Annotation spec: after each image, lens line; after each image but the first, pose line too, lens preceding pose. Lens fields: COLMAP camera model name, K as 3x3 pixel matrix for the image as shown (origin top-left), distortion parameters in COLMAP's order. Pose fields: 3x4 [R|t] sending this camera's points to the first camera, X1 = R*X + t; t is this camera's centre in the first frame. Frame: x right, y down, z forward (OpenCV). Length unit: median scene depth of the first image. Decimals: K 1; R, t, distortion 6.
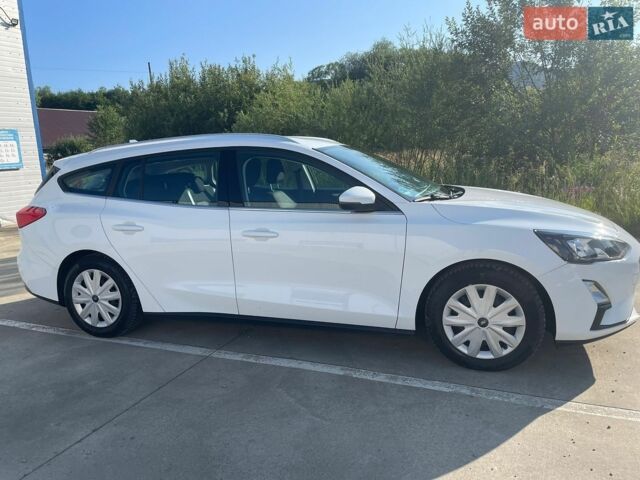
lens RADIAL K [[501.7, 0, 320.0], [0, 501.7, 240.0], [0, 0, 1]] dist [0.072500, -0.104426]
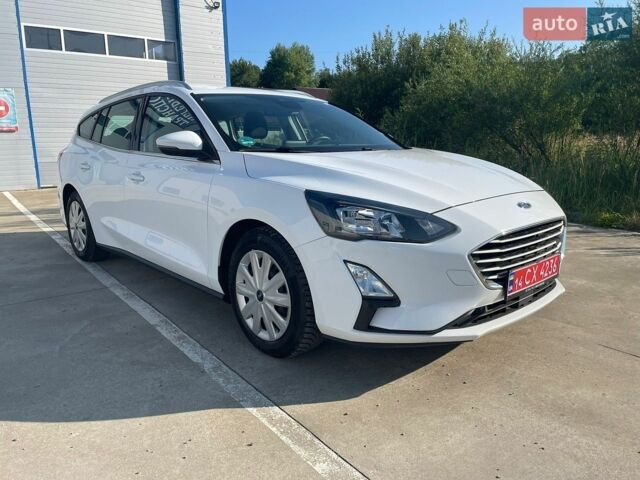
lens RADIAL K [[501.7, 0, 320.0], [0, 501.7, 240.0], [0, 0, 1]] dist [0.072500, -0.104426]
pose [[0.863355, 0.131562, -0.487145, 0.806559], [-0.113252, 0.991304, 0.067004, 0.003606], [0.491724, -0.002677, 0.870747, 0.321304]]
